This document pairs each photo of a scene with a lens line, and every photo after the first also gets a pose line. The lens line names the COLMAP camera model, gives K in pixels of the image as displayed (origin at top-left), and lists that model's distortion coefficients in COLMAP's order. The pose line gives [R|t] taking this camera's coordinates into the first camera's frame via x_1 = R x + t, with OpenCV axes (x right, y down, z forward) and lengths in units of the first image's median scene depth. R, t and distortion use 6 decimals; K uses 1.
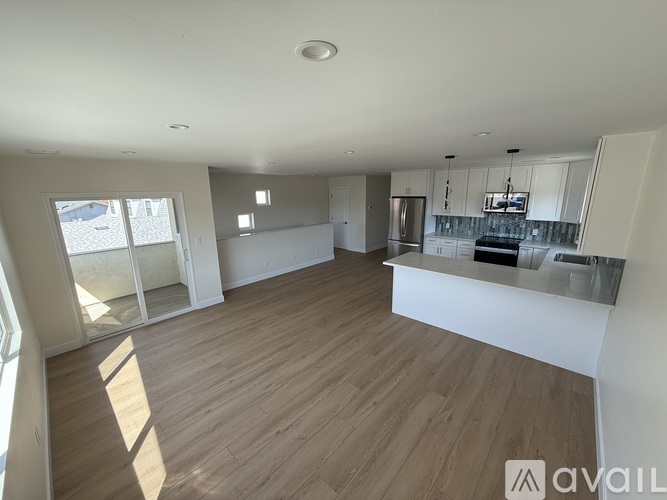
lens RADIAL K [[268.6, 0, 336.2], [0, 268.6, 250.1], [0, 0, 1]] dist [-0.000456, 0.000059]
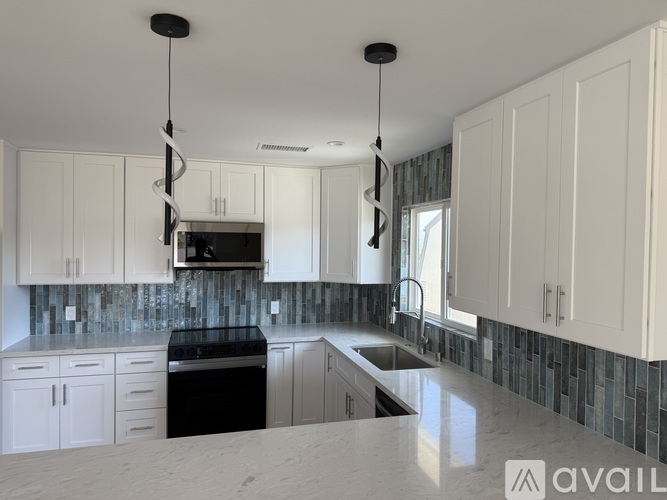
lens RADIAL K [[458.4, 0, 335.6], [0, 458.4, 248.8], [0, 0, 1]] dist [0.002192, -0.001277]
pose [[0.510788, 0.015243, 0.859572, 0.095913], [0.170264, 0.978245, -0.118524, -0.050196], [-0.842678, 0.206894, 0.497080, 0.452904]]
